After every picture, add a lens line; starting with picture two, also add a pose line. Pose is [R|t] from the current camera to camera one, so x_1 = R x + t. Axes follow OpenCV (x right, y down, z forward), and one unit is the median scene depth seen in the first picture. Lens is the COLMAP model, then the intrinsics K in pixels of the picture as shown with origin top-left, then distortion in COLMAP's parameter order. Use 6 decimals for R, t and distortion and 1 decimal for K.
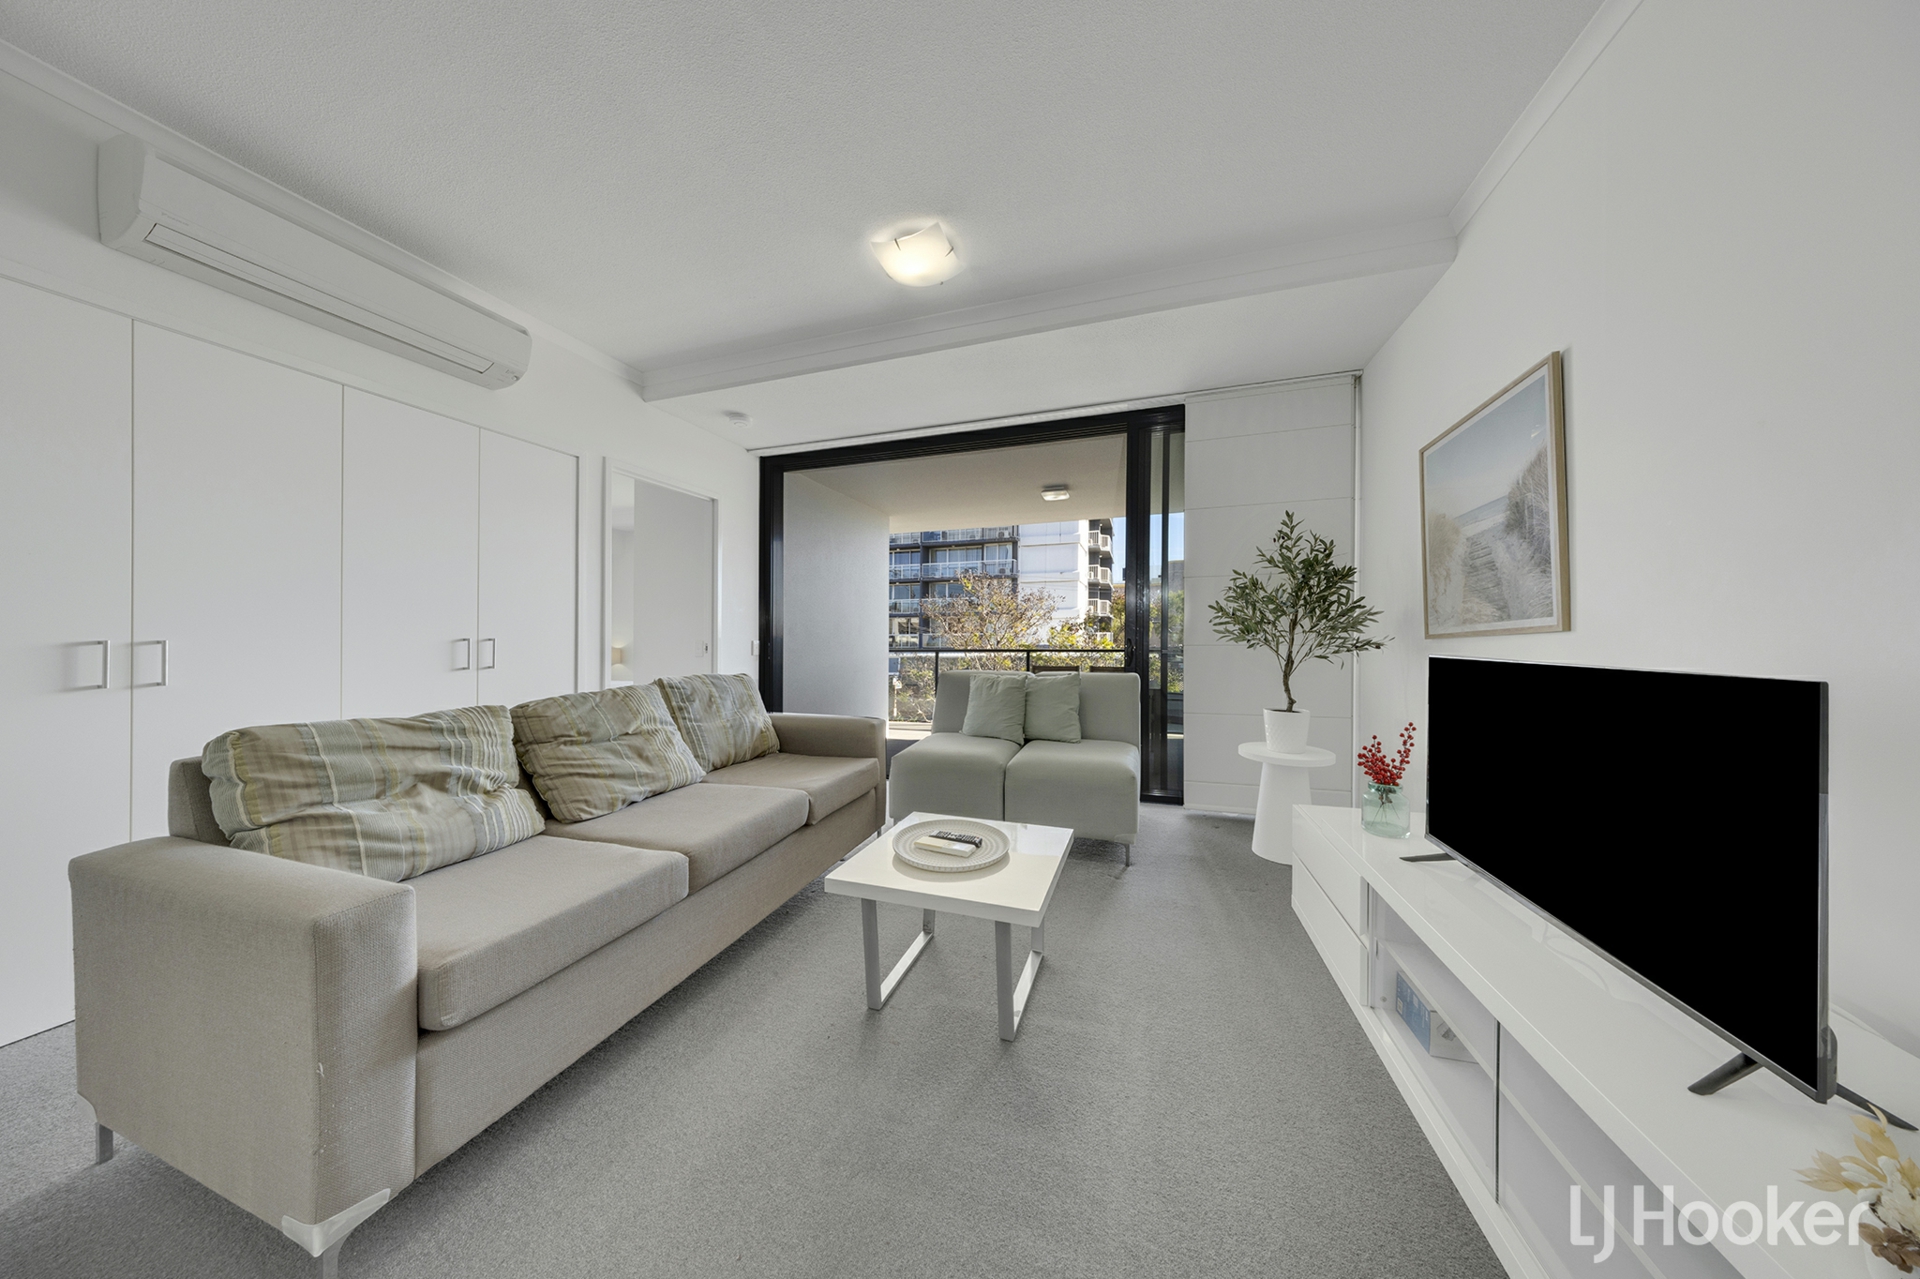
lens RADIAL K [[552.5, 0, 960.0], [0, 552.5, 639.5], [0, 0, 1]] dist [-0.013489, -0.000044]
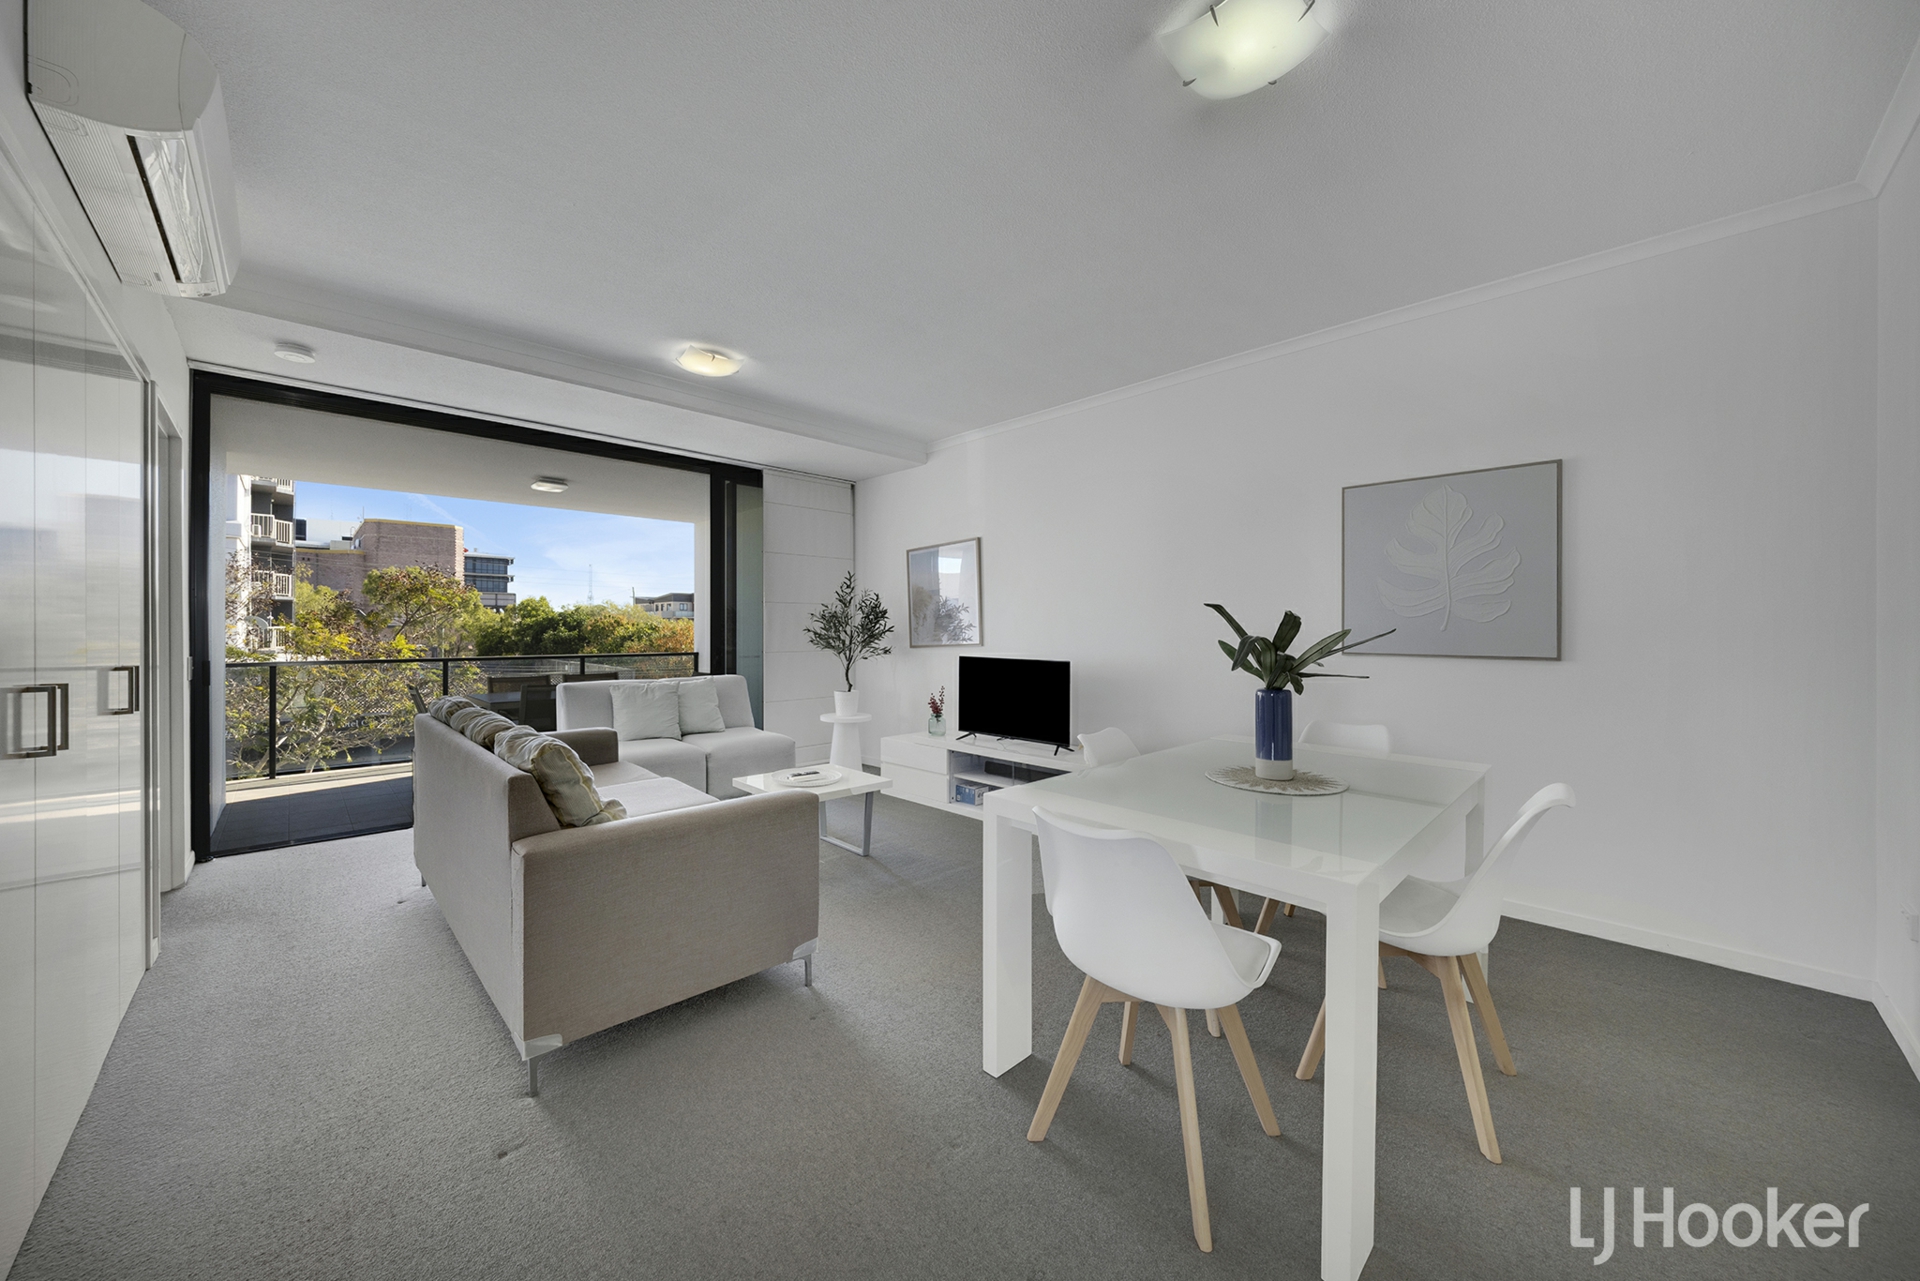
lens RADIAL K [[678.7, 0, 958.7], [0, 678.7, 633.4], [0, 0, 1]] dist [-0.000439, -0.000025]
pose [[0.451191, 0.000093, 0.892428, -1.240095], [0.000540, 1.000000, -0.000377, -0.051386], [-0.892427, 0.000652, 0.451191, -0.258342]]
